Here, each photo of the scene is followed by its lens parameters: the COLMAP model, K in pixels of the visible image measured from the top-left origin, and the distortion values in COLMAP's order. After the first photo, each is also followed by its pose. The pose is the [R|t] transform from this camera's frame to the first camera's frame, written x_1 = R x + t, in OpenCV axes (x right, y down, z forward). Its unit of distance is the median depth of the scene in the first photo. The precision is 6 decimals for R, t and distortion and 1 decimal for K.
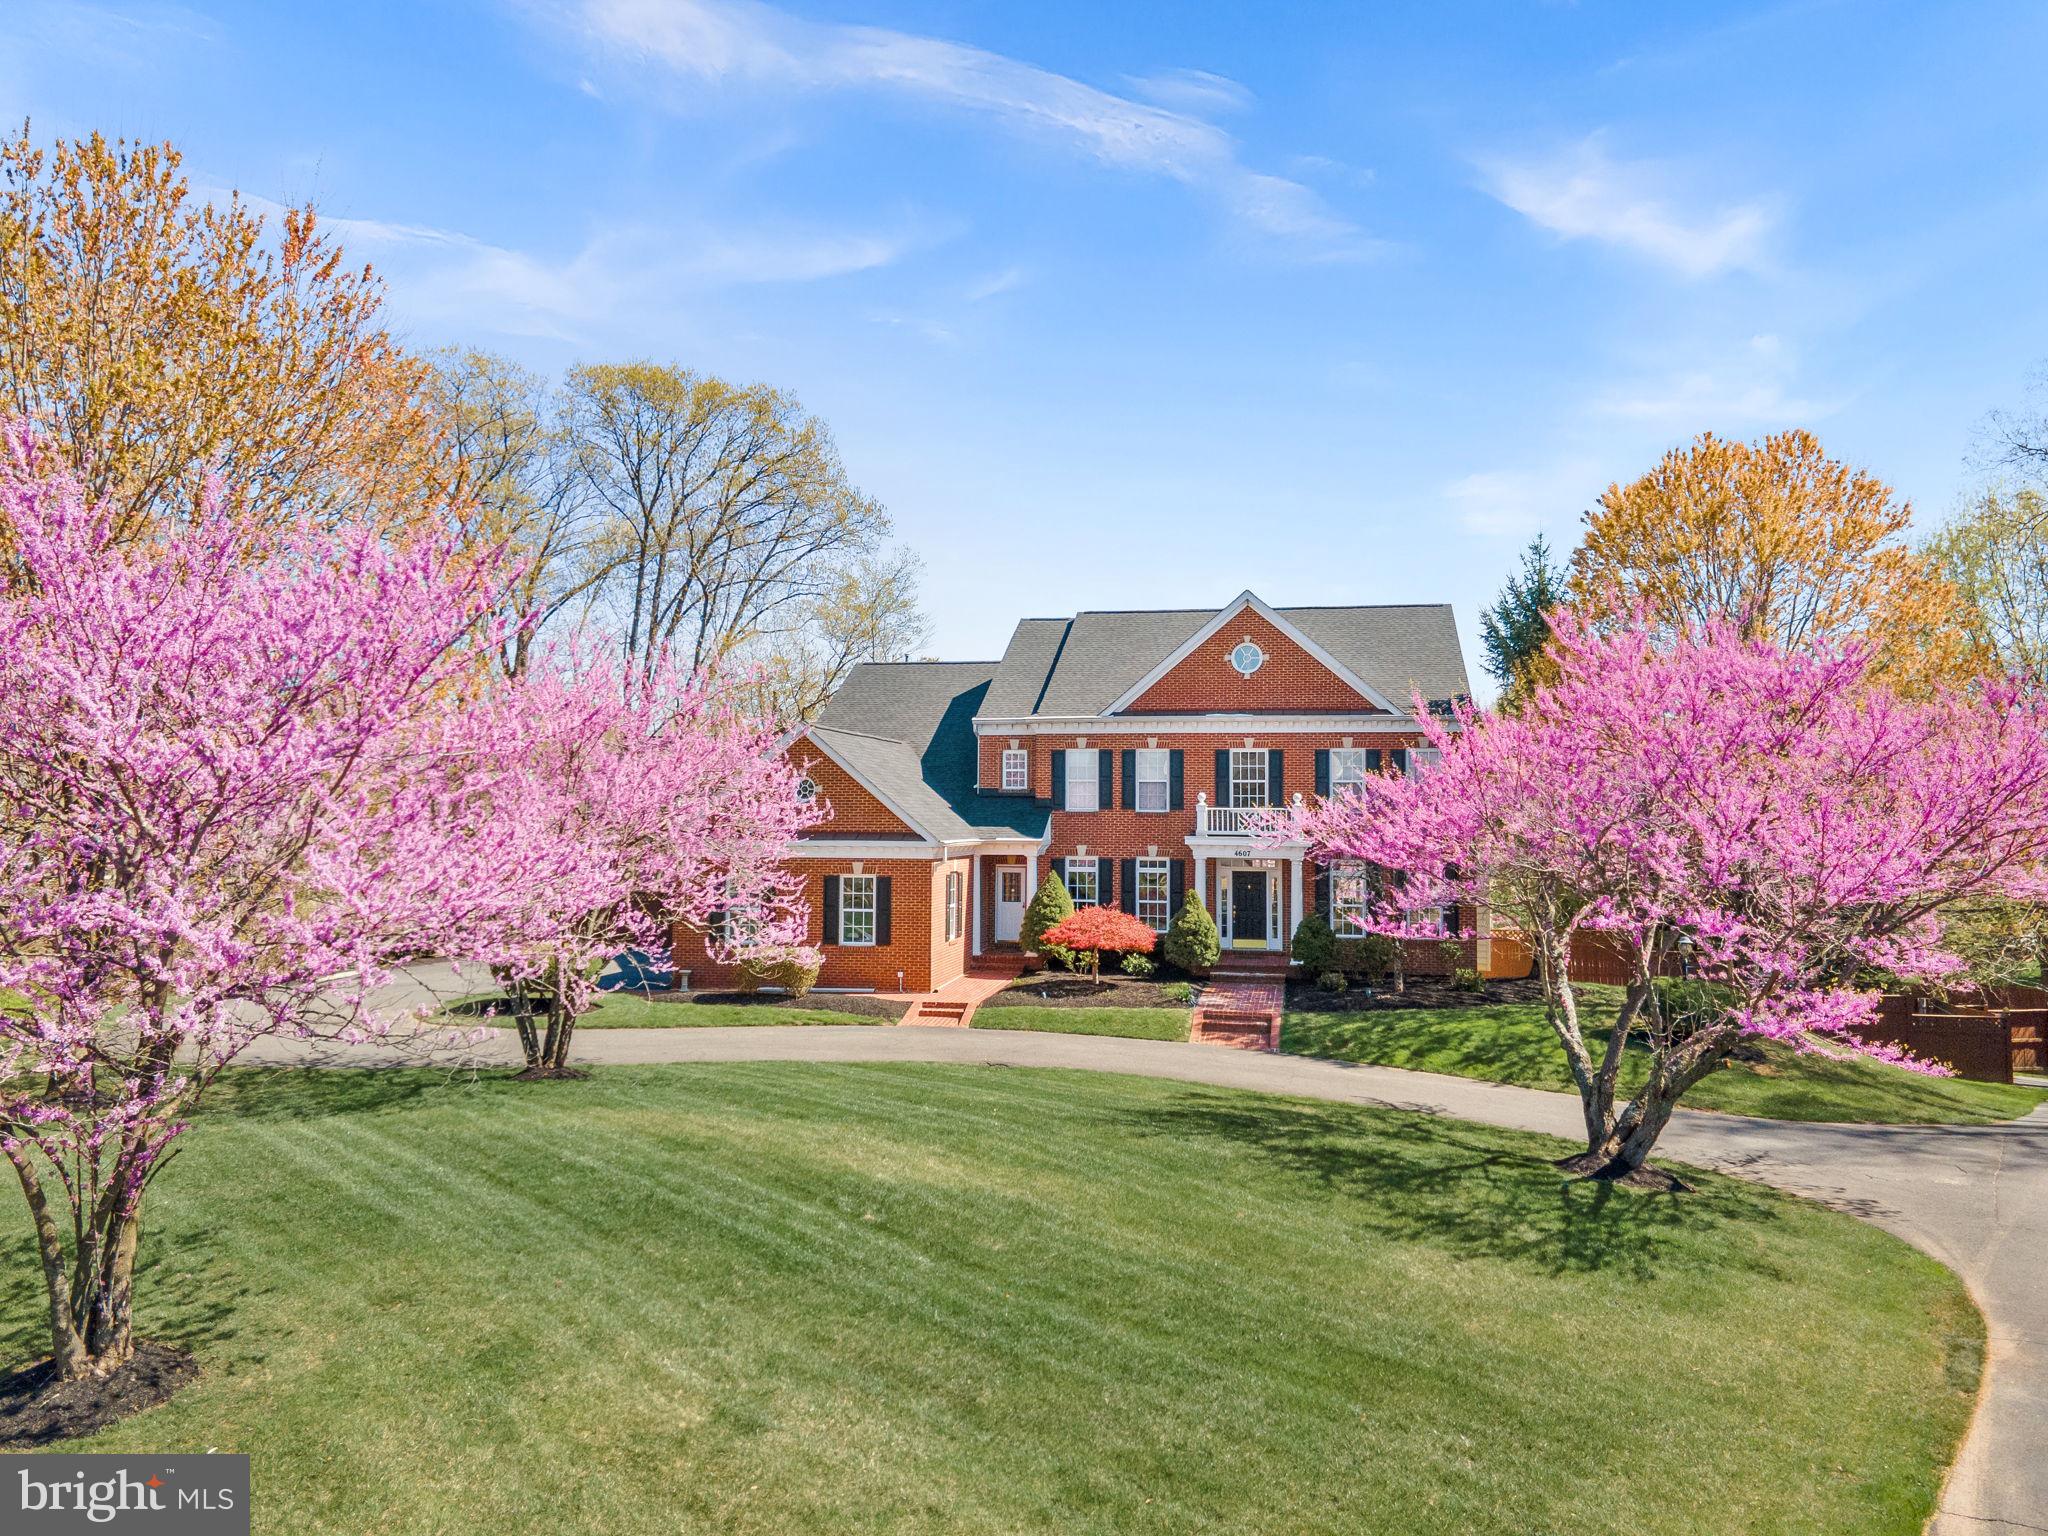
lens RADIAL K [[1465.8, 0, 1033.7], [0, 1465.8, 746.2], [0, 0, 1]] dist [0.043316, 0.010649]
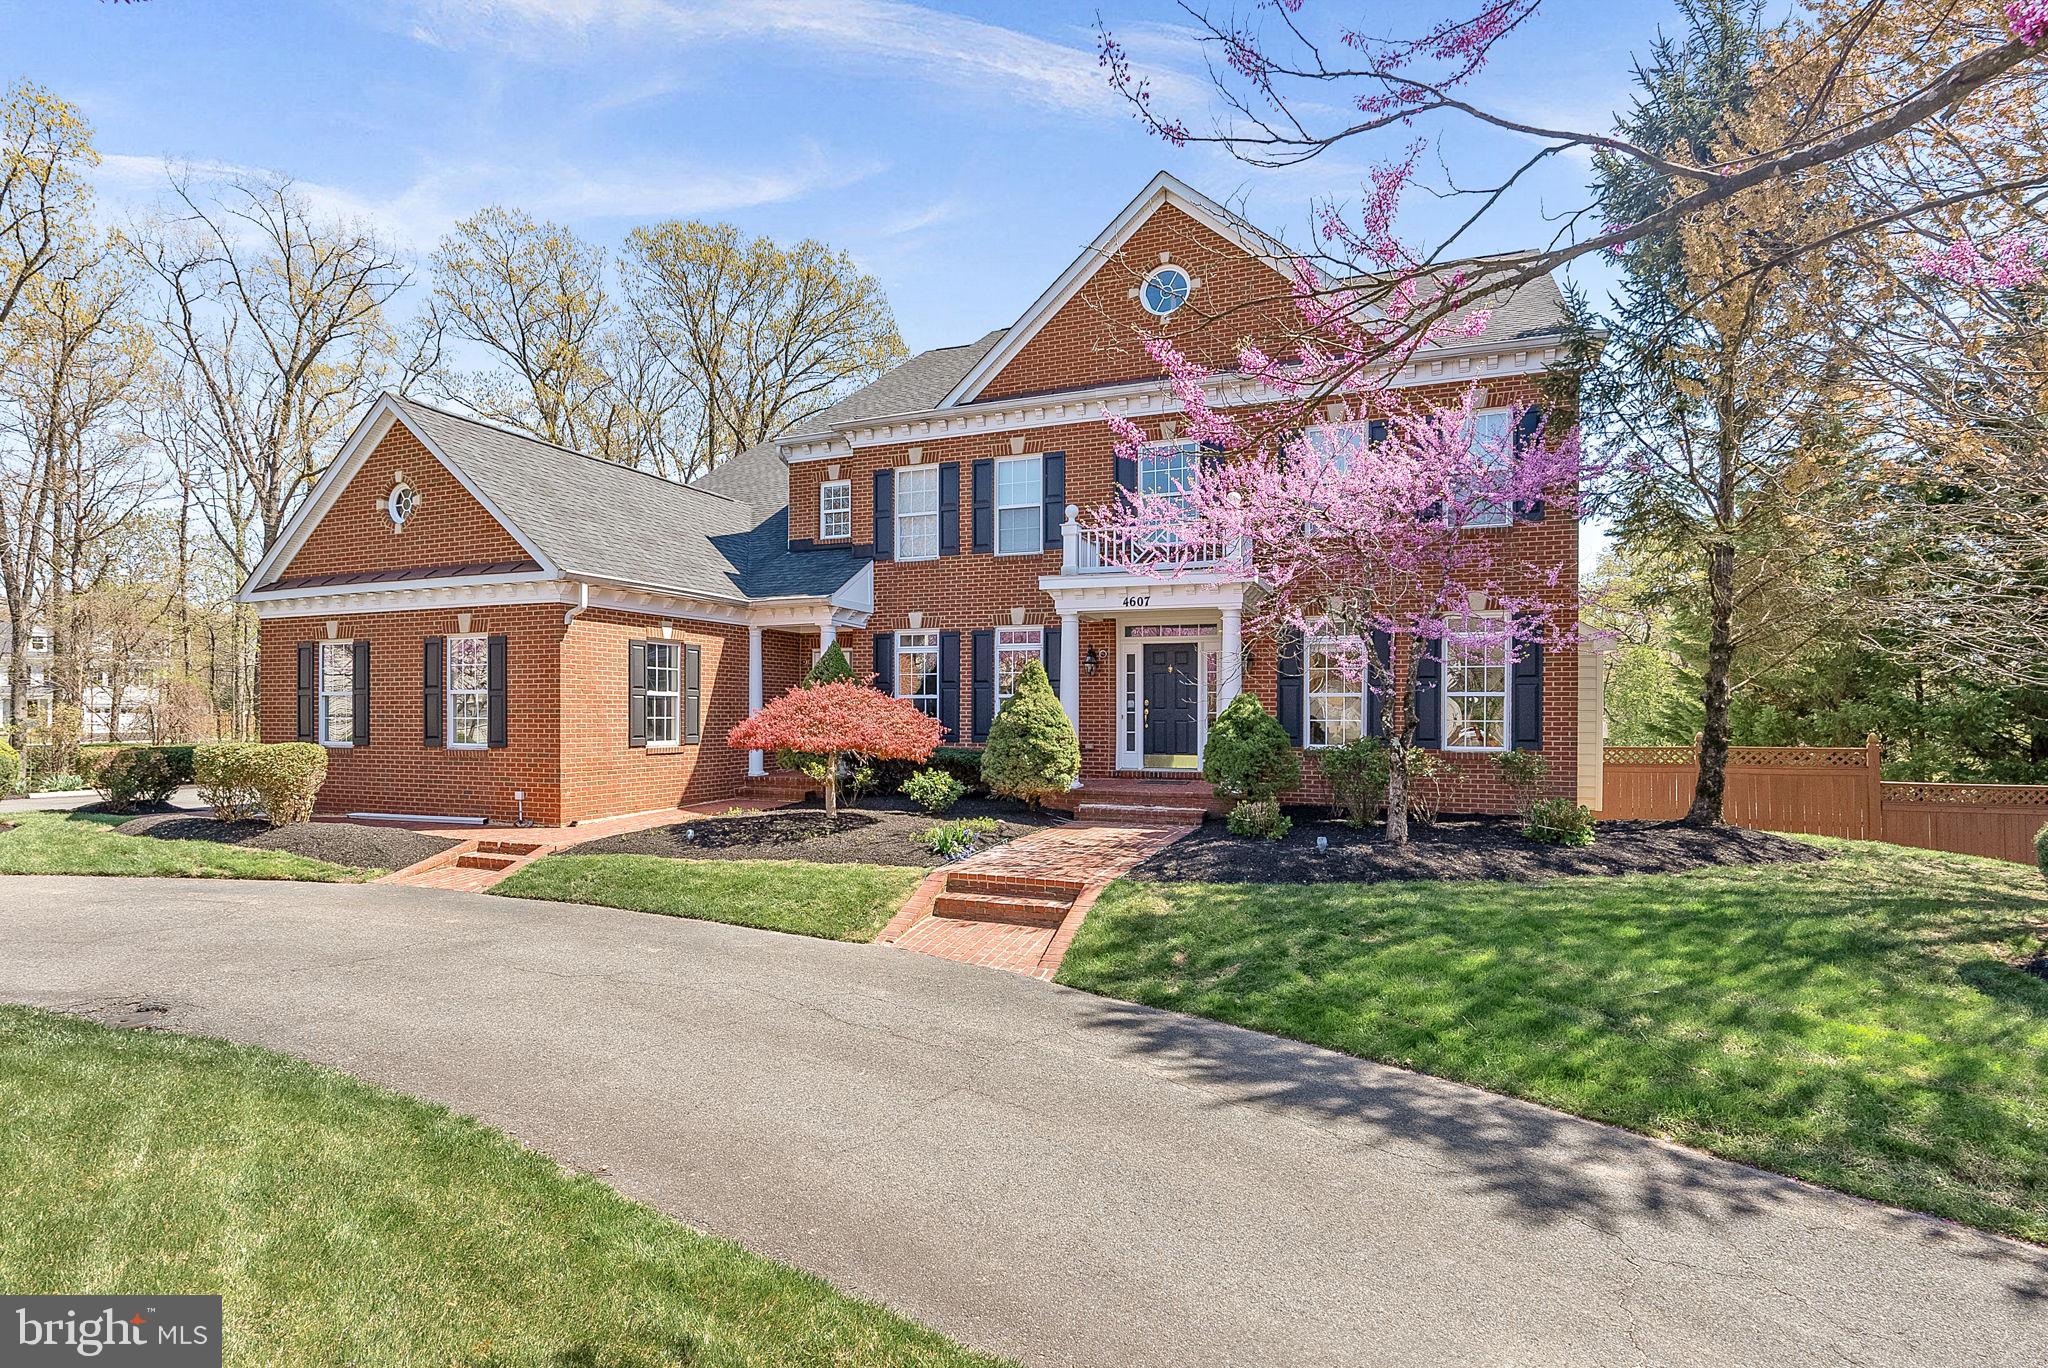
lens RADIAL K [[1057.0, 0, 964.8], [0, 1057.0, 718.9], [0, 0, 1]] dist [-0.004483, -0.000149]
pose [[0.974900, -0.003825, -0.222611, 0.167487], [0.015679, 0.998549, 0.051509, 0.095947], [0.222091, -0.053706, 0.973546, 0.571341]]
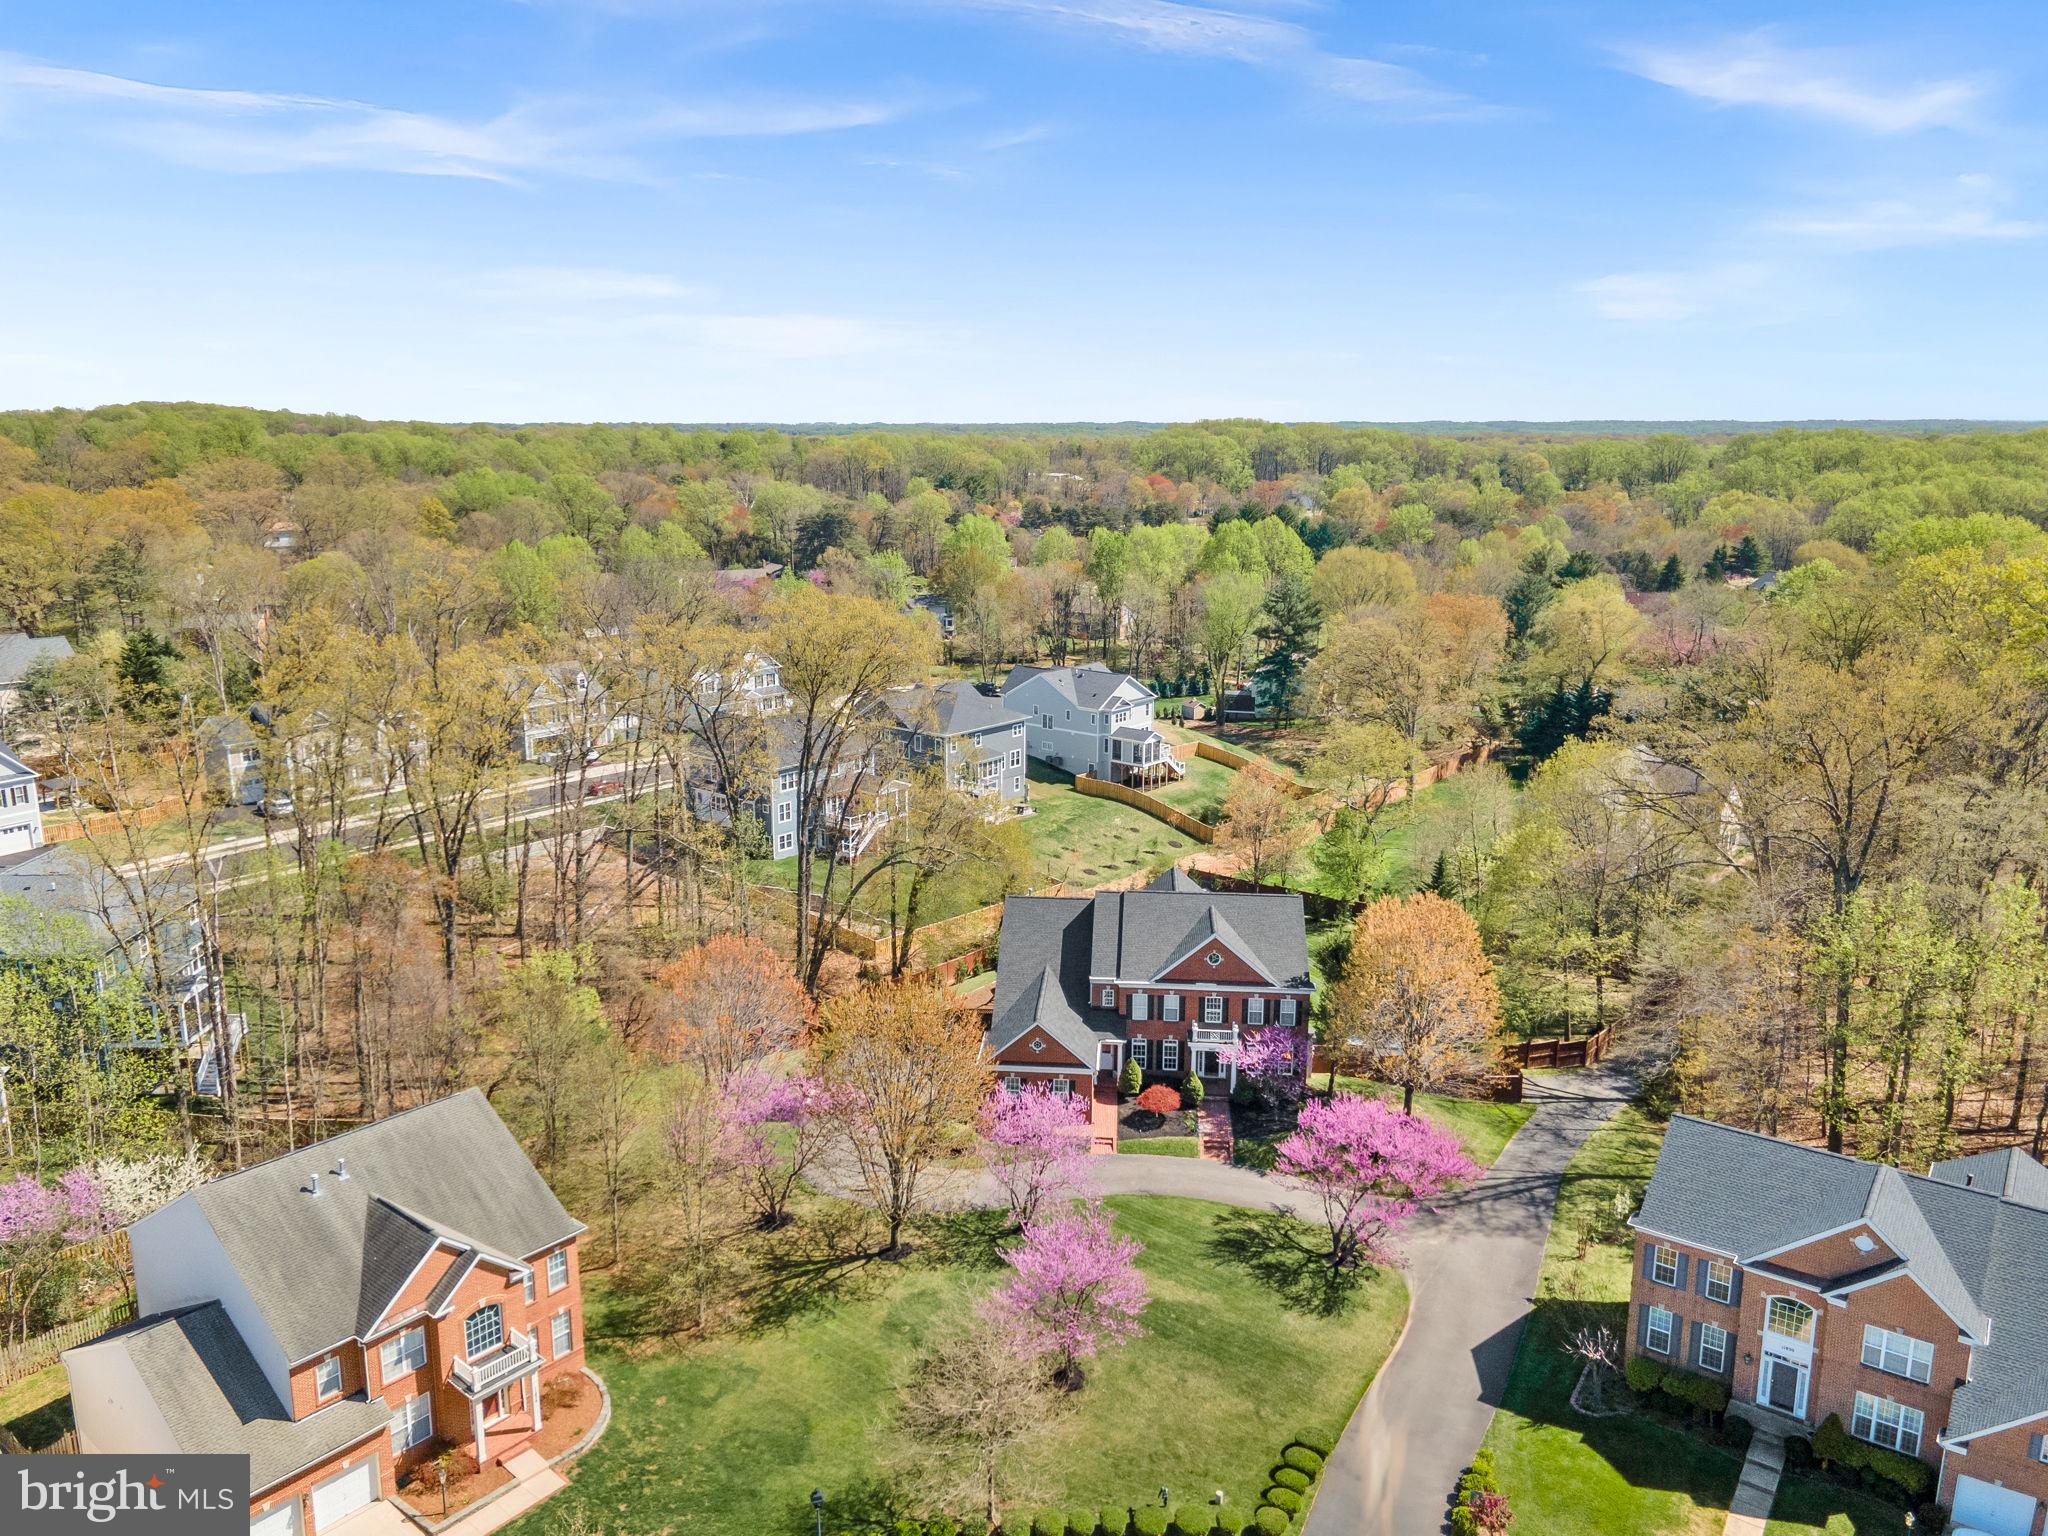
lens RADIAL K [[1465.8, 0, 1011.9], [0, 1465.8, 769.8], [0, 0, 1]] dist [0.043316, 0.010649]
pose [[0.995287, -0.027100, 0.093107, -0.386916], [0.001542, 0.964459, 0.264227, -0.984832], [-0.096959, -0.262838, 0.959956, -1.126327]]
